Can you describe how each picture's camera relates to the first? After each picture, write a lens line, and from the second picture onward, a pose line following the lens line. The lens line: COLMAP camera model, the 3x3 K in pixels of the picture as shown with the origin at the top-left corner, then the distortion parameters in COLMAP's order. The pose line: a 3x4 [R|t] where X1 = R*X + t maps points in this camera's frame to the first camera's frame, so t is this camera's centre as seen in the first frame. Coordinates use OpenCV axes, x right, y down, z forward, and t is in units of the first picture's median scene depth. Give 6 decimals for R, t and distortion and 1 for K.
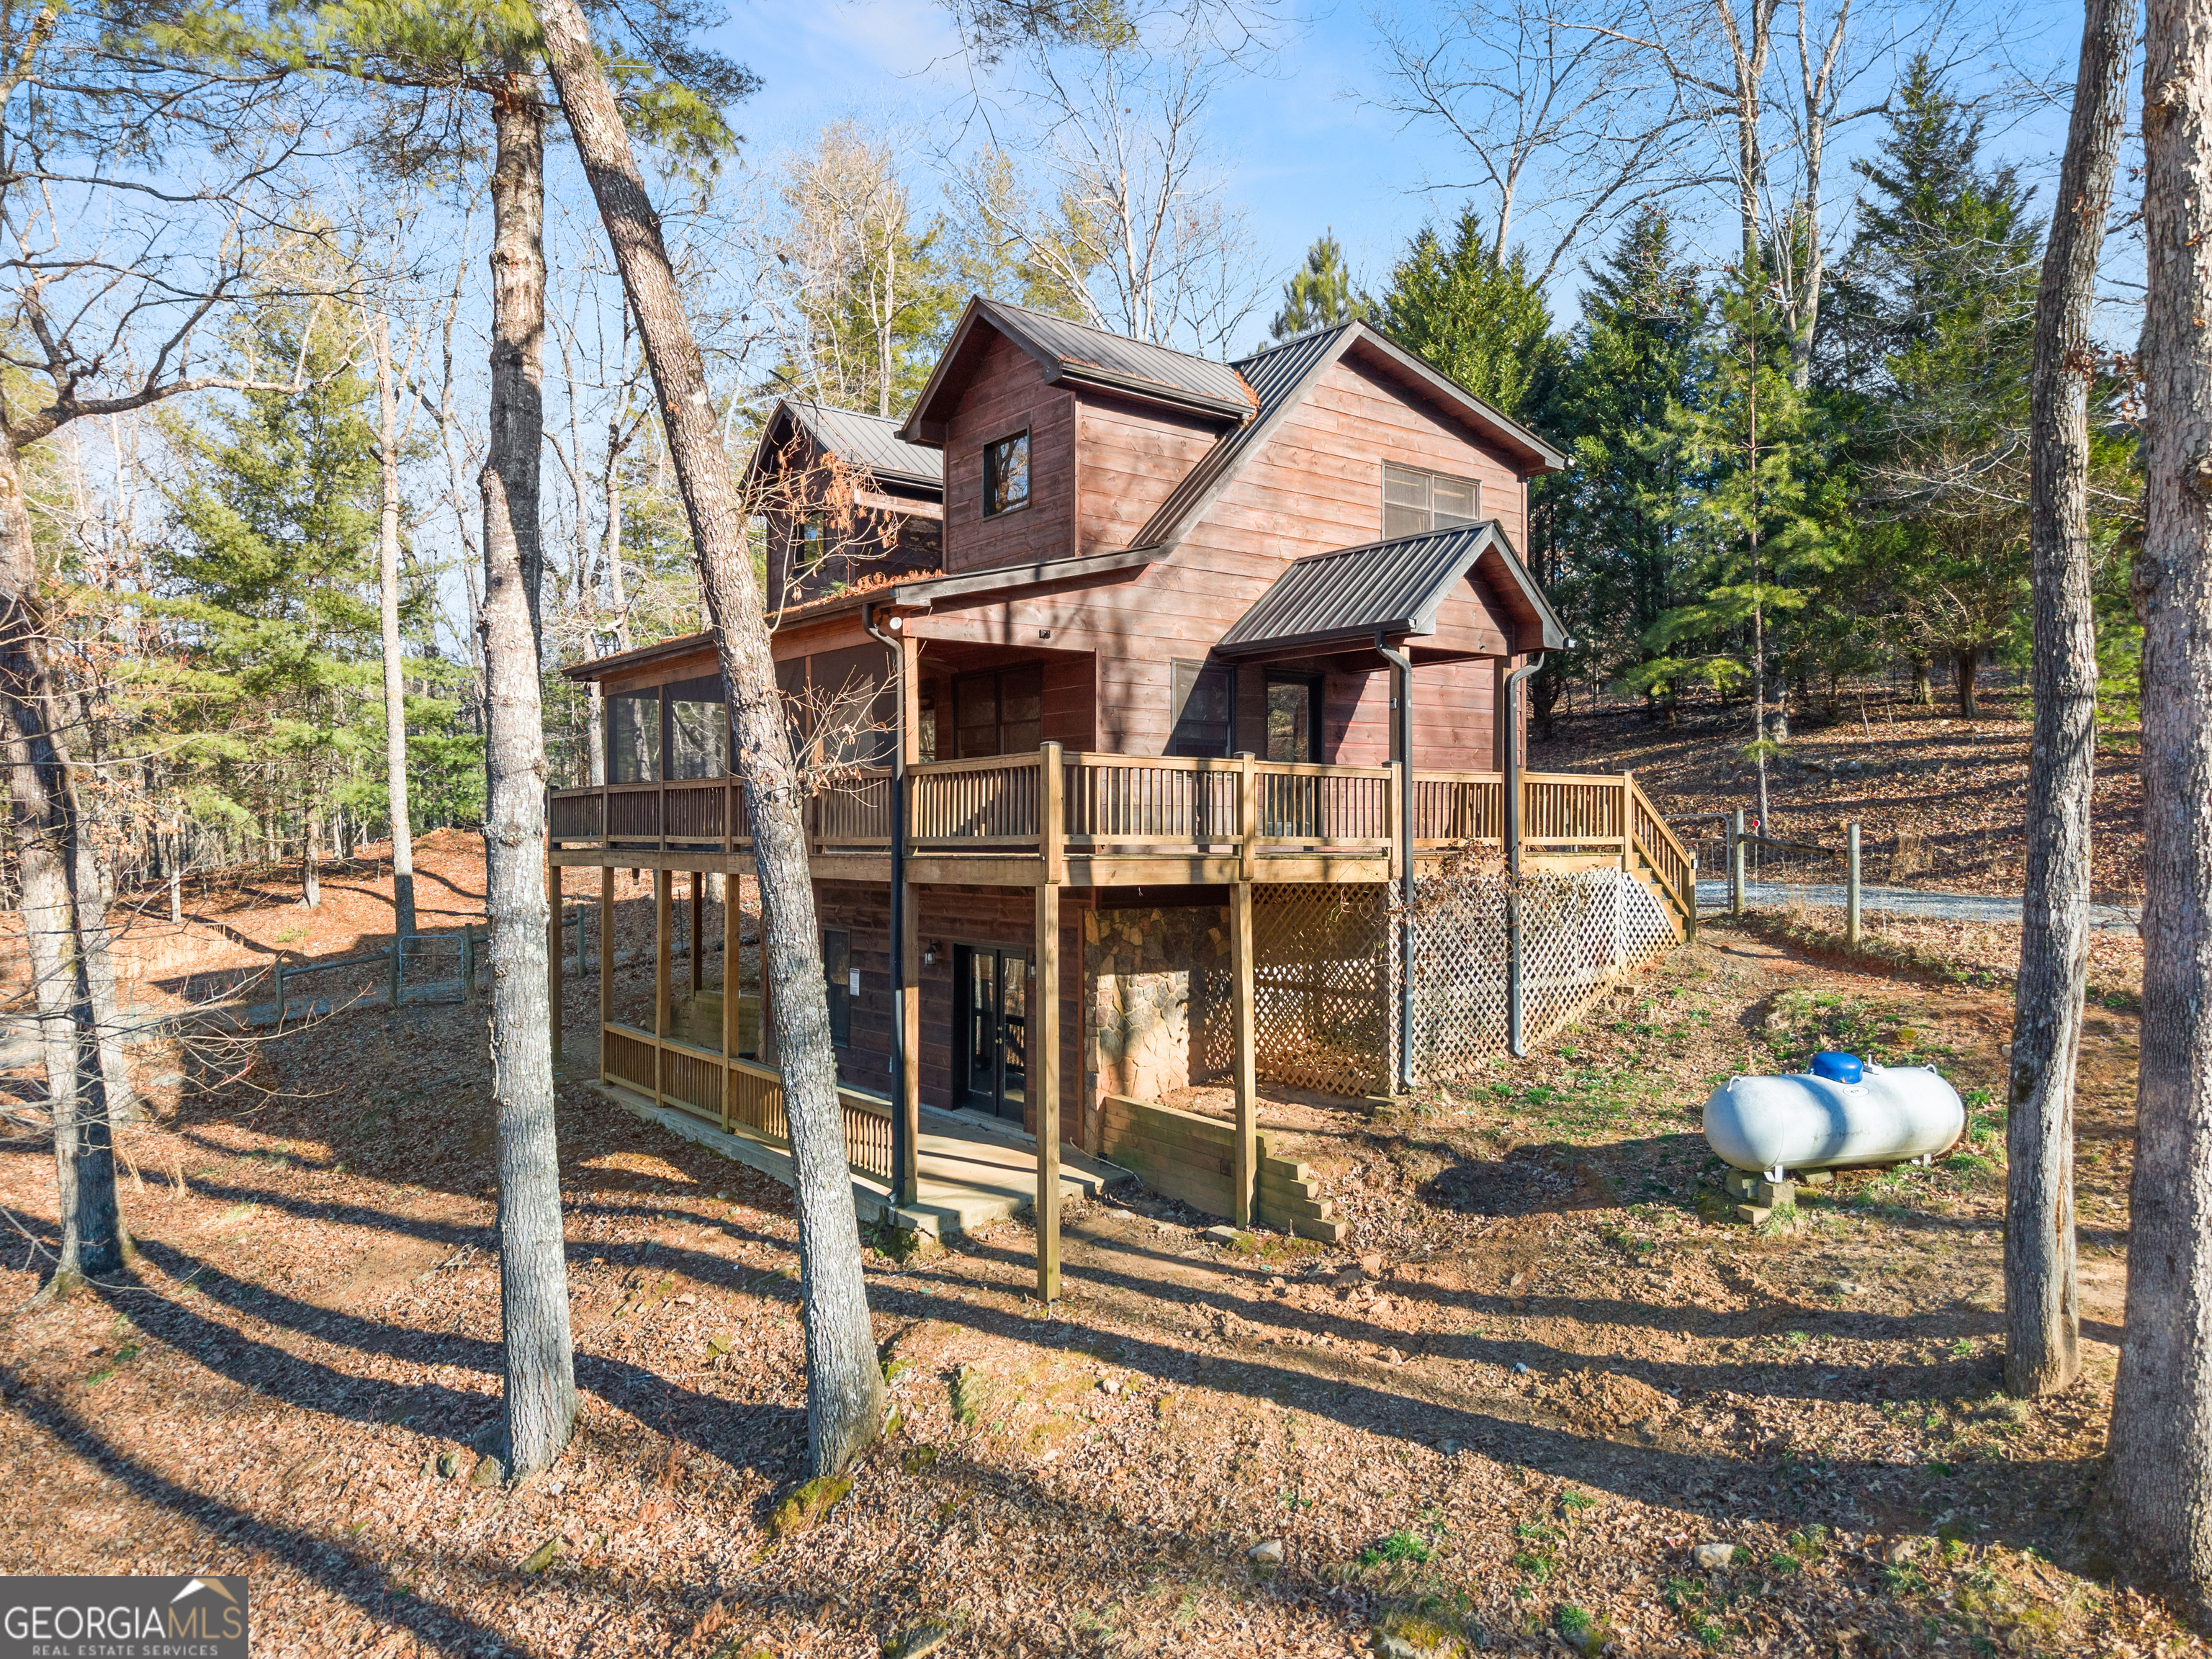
lens RADIAL K [[1484.4, 0, 1106.2], [0, 1484.4, 836.2], [0, 0, 1]] dist [0.006336, -0.003357]
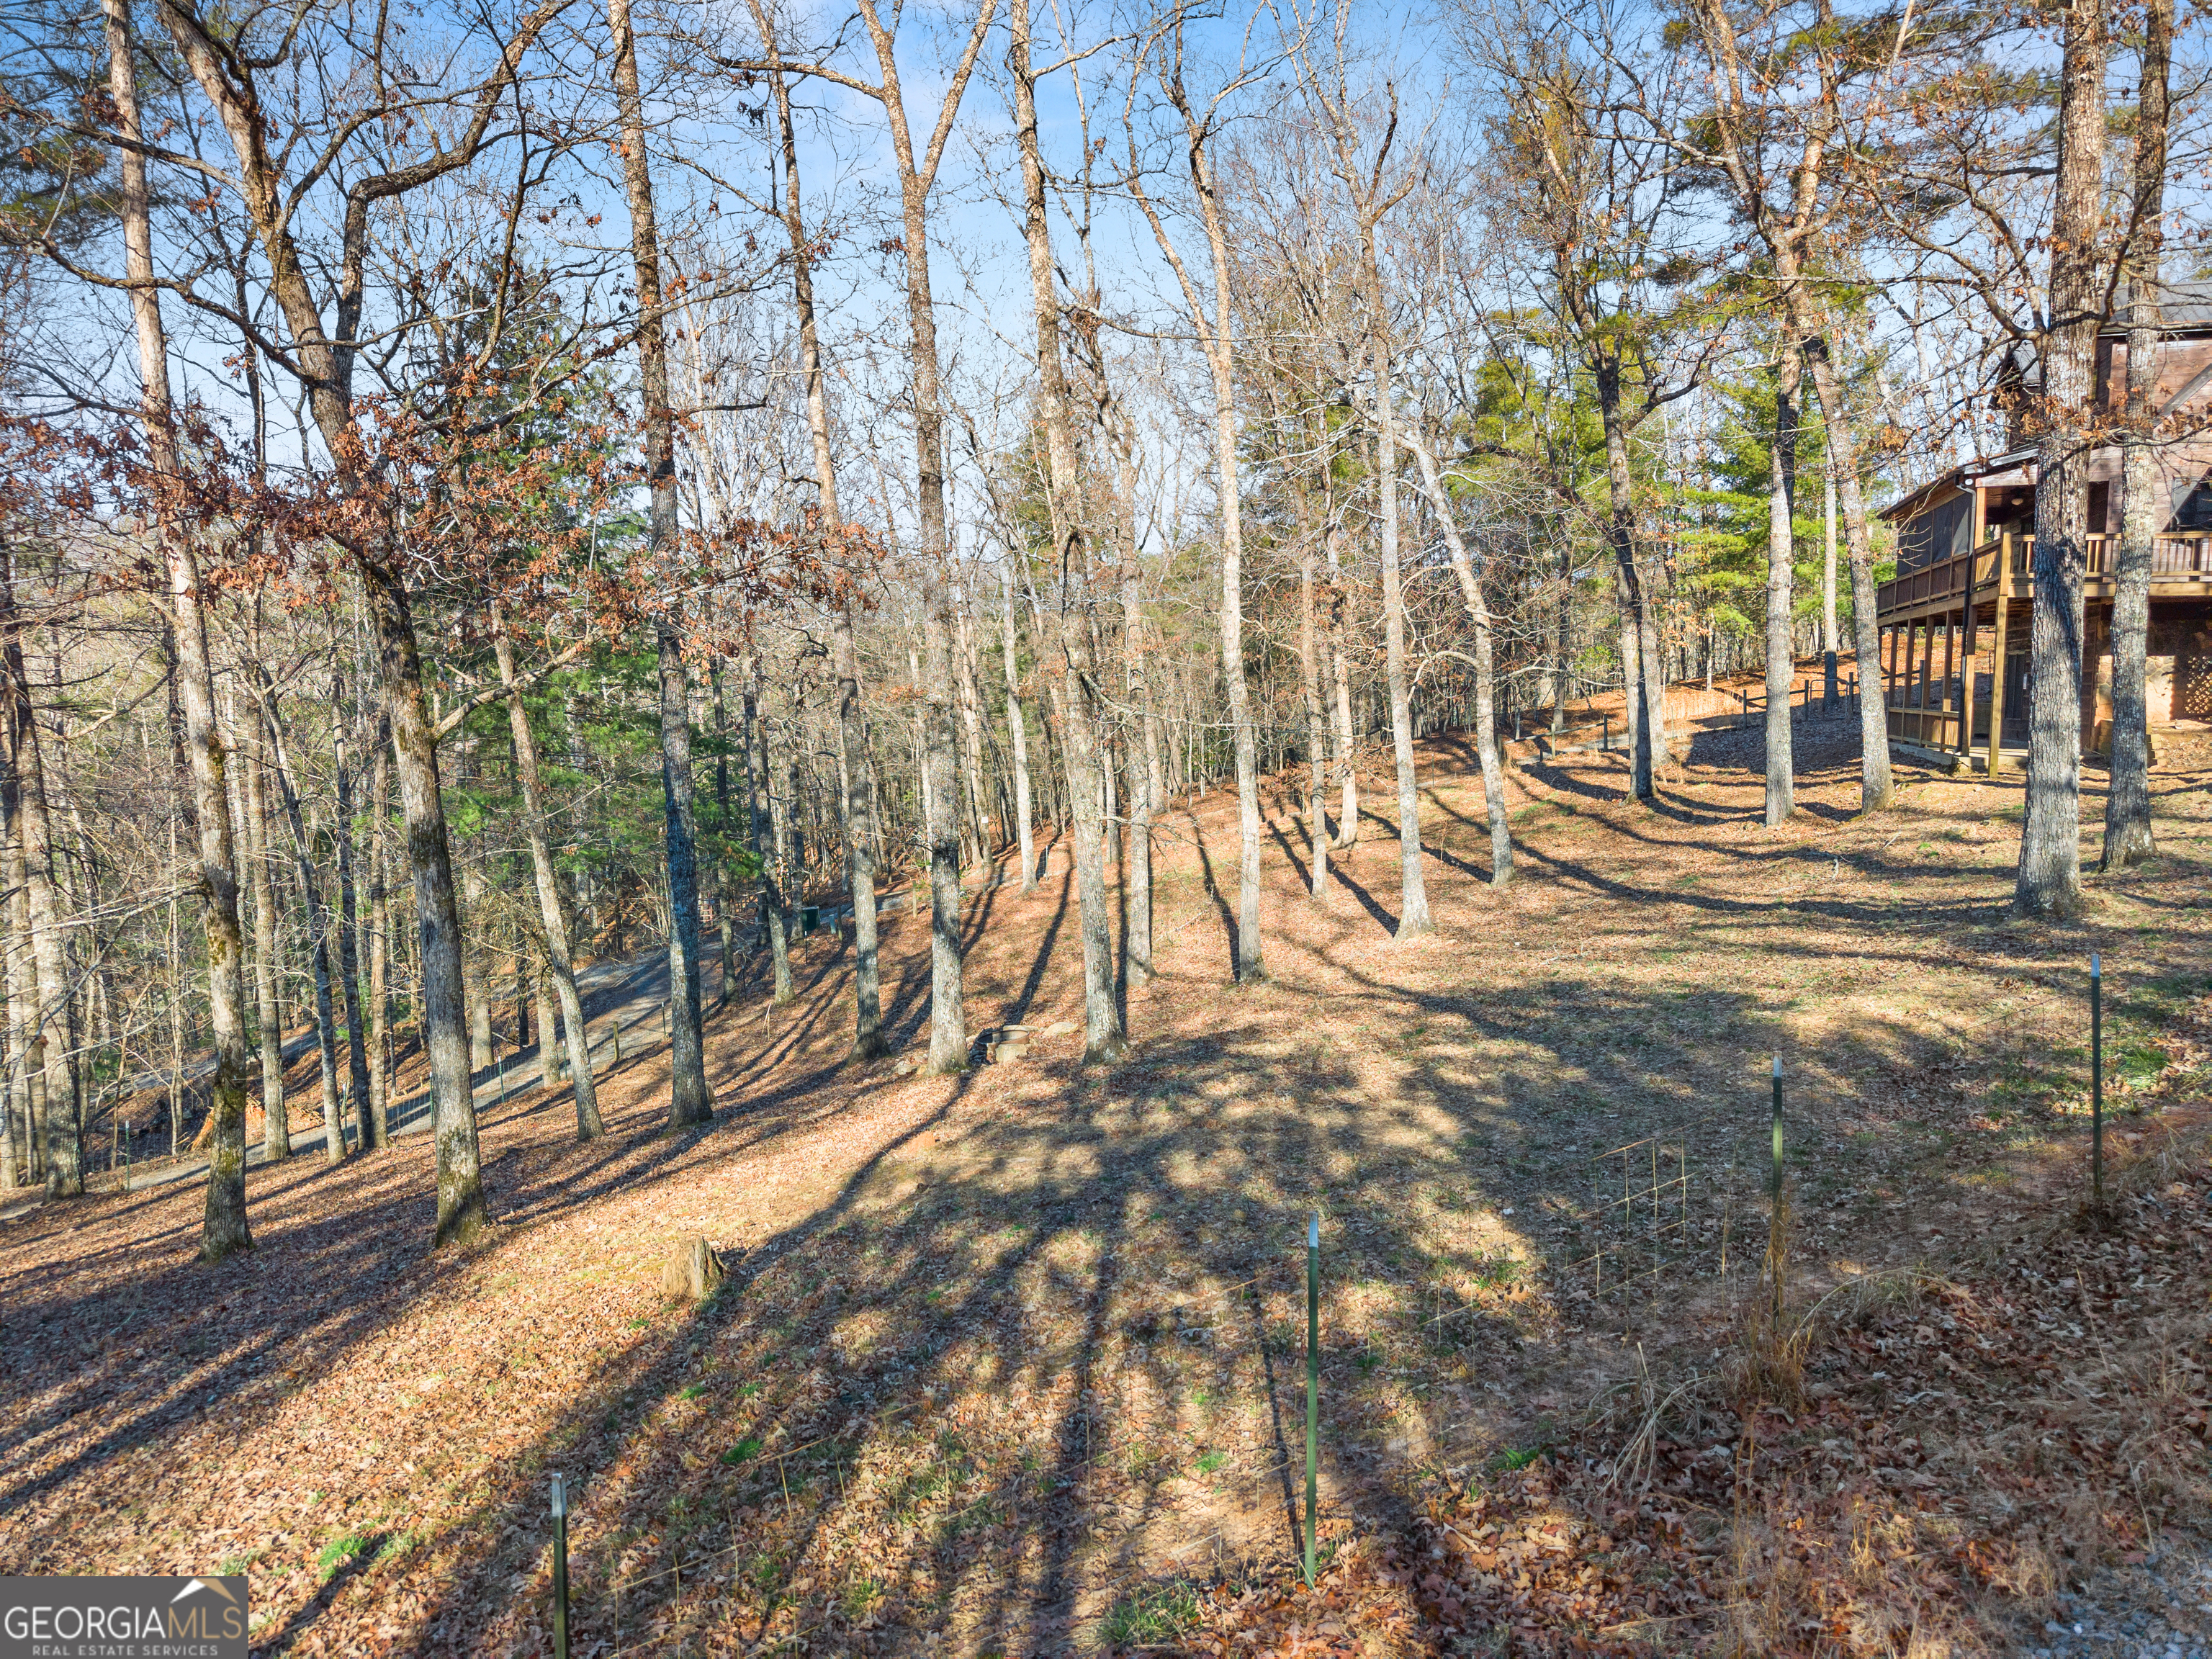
lens RADIAL K [[1486.7, 0, 1104.8], [0, 1486.7, 838.4], [0, 0, 1]] dist [0.007290, -0.002673]
pose [[0.563827, 0.082110, -0.821801, 0.934220], [-0.001348, 0.995136, 0.098504, 0.153225], [0.825892, -0.054432, 0.561195, -1.228264]]
